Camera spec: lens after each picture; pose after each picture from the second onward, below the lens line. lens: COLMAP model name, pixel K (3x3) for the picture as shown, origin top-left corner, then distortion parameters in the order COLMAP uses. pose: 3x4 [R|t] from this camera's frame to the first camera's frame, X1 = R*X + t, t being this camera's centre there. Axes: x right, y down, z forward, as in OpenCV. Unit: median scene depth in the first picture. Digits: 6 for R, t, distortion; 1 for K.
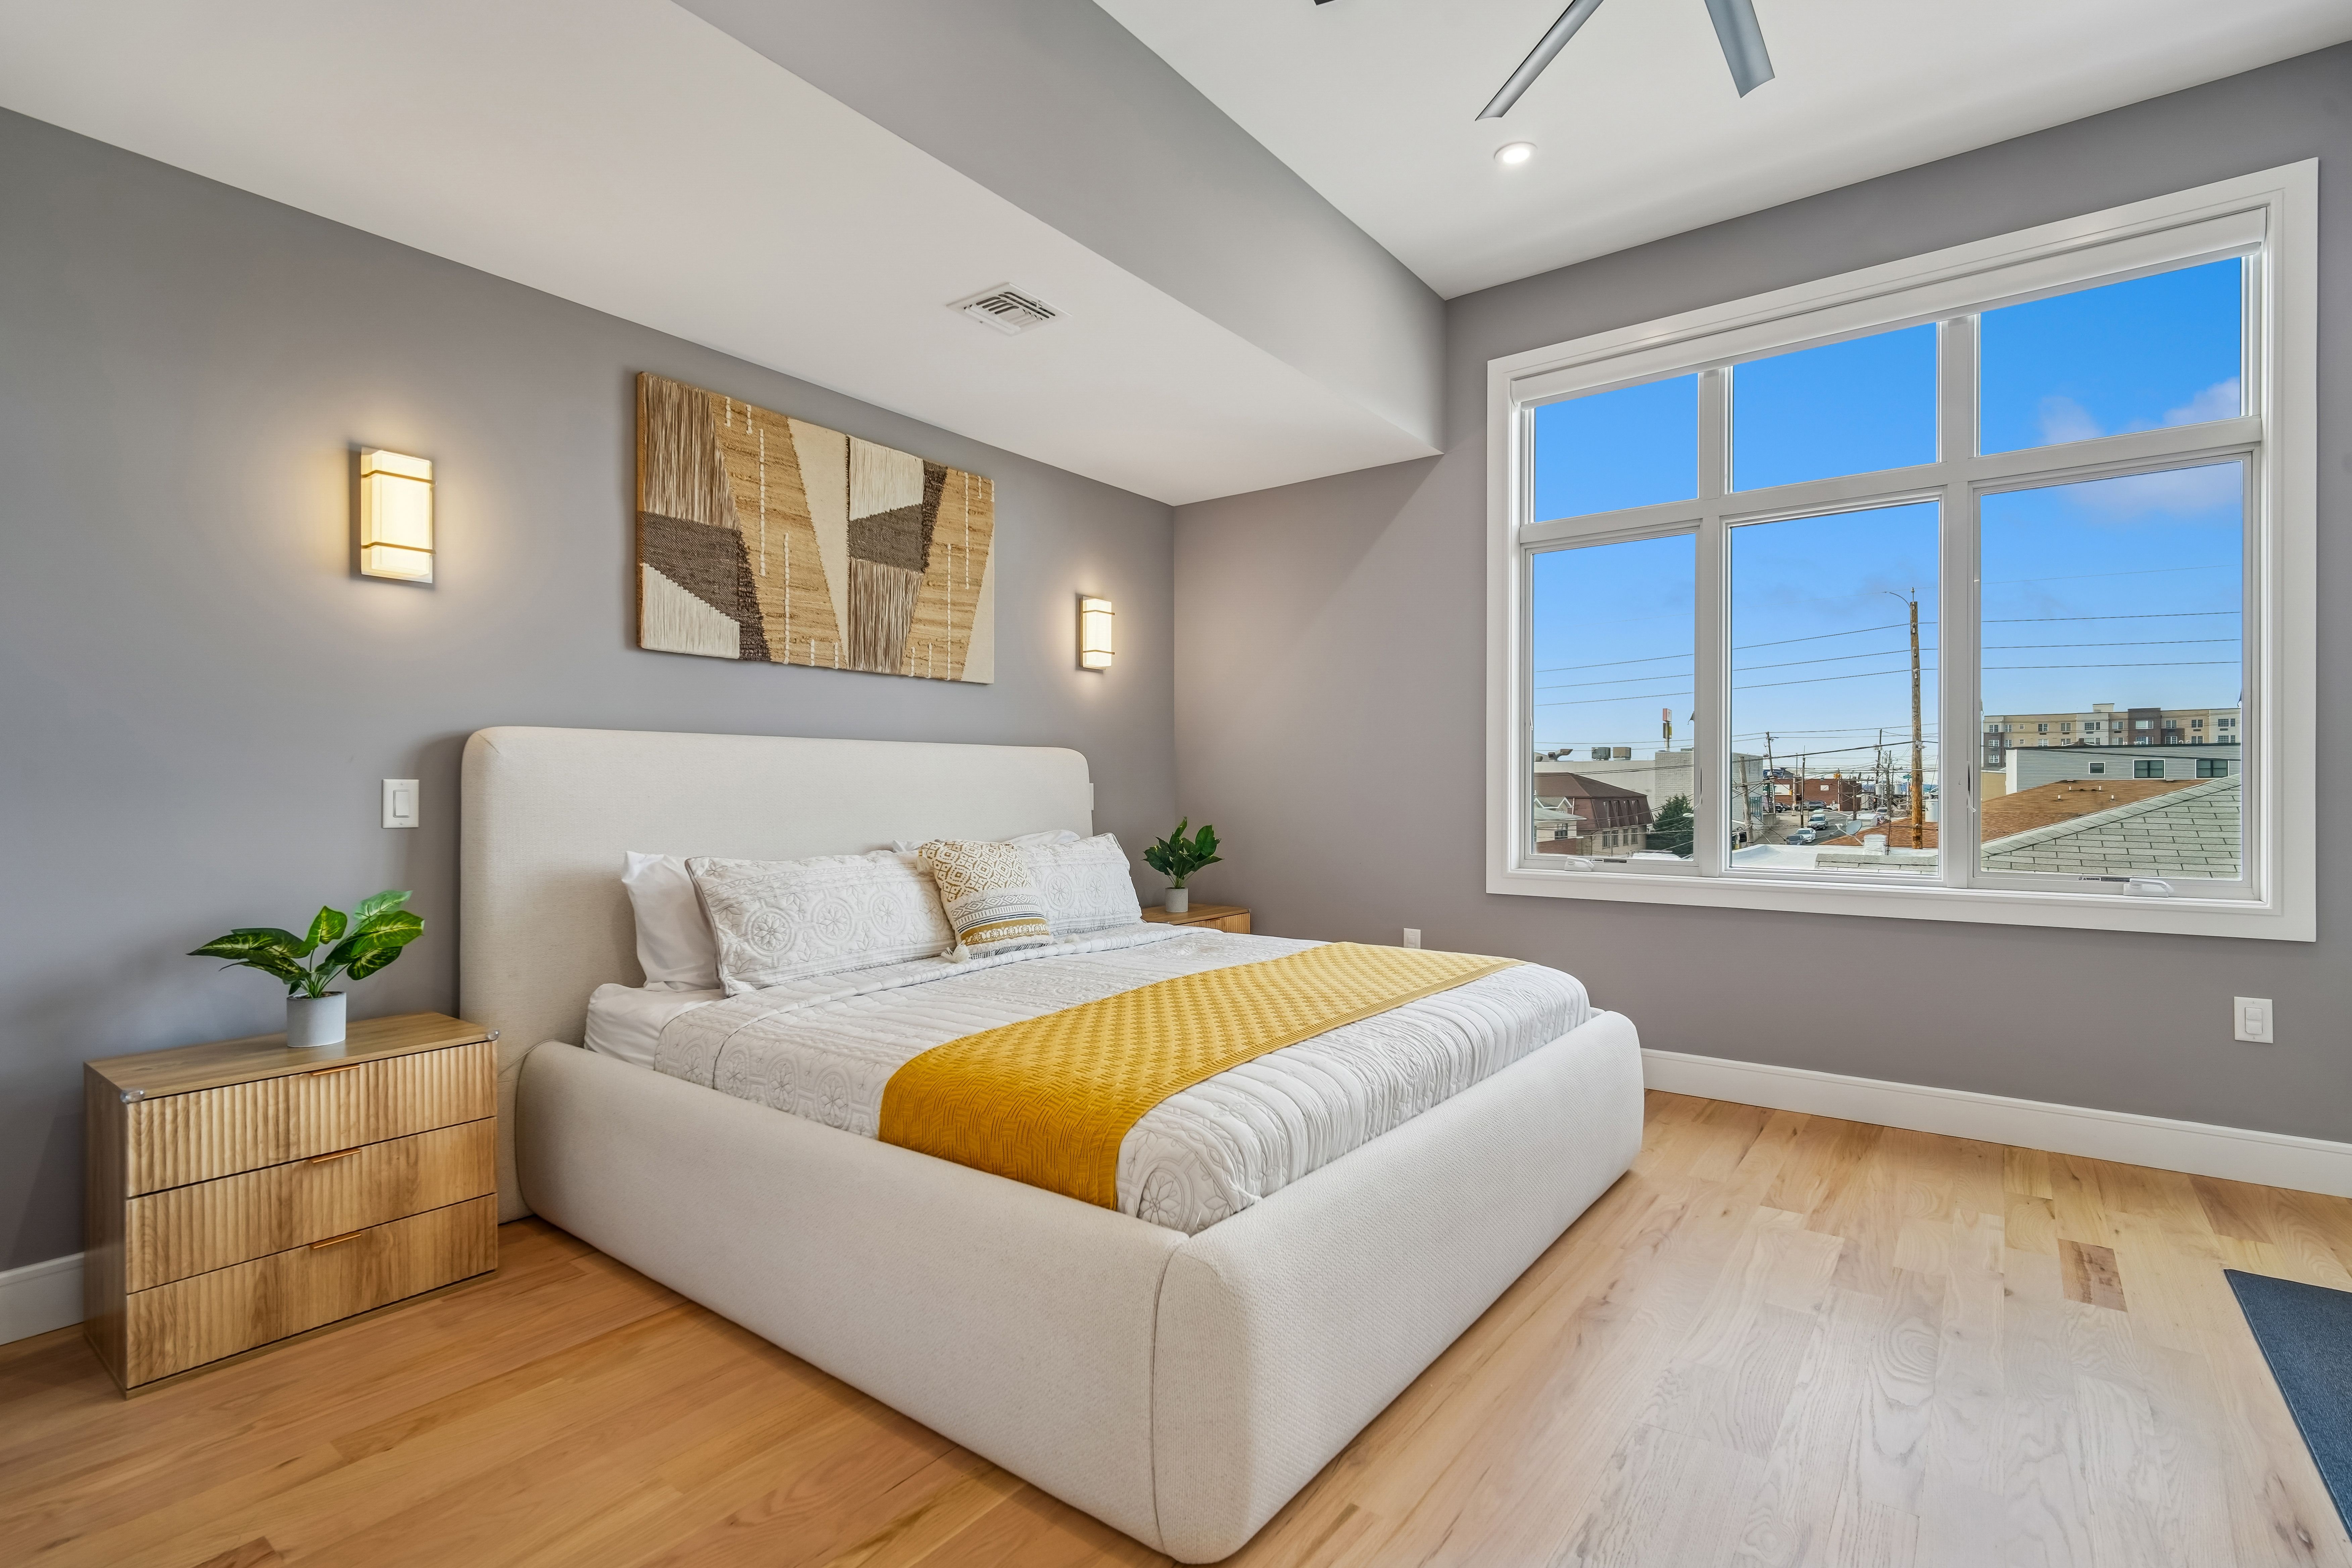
lens RADIAL K [[1104.6, 0, 1195.3], [0, 1104.6, 790.1], [0, 0, 1]] dist [0.003190, -0.005454]
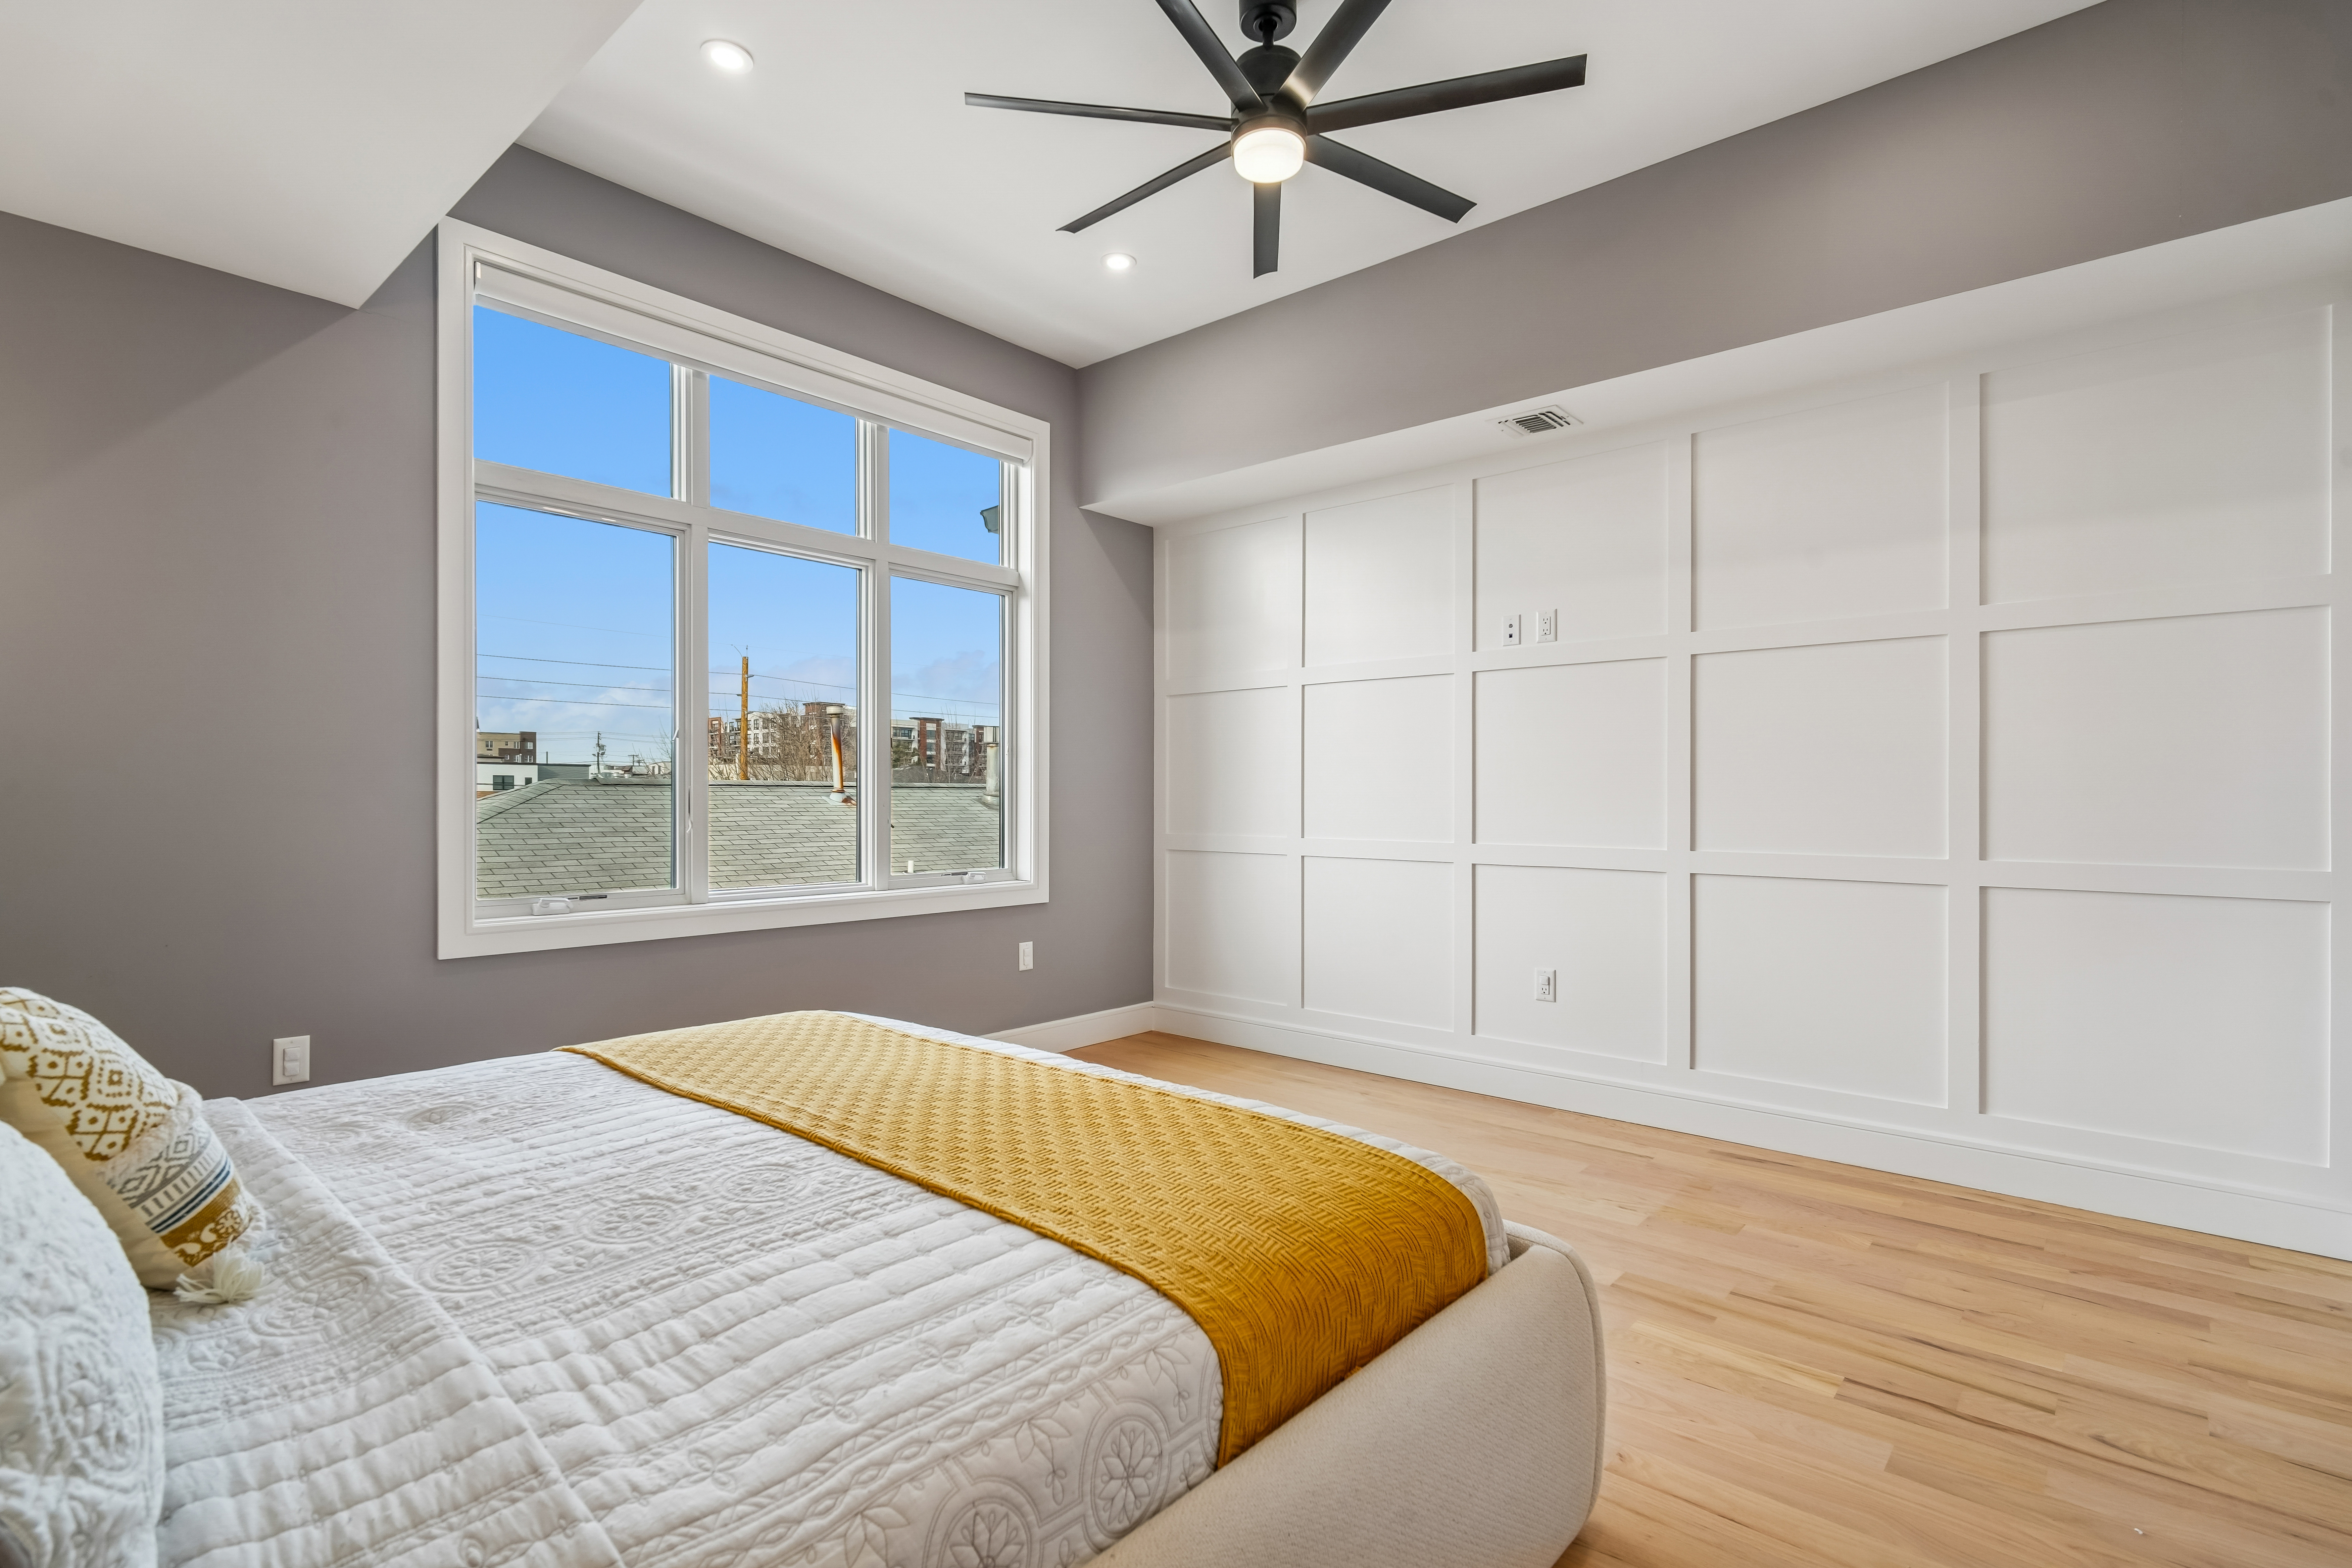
lens RADIAL K [[1104.6, 0, 1162.0], [0, 1104.6, 802.6], [0, 0, 1]] dist [0.003190, -0.005454]
pose [[0.082839, -0.004989, 0.996550, -0.495492], [-0.003645, 0.999979, 0.005309, -0.016717], [-0.996556, -0.004072, 0.082819, 0.565843]]
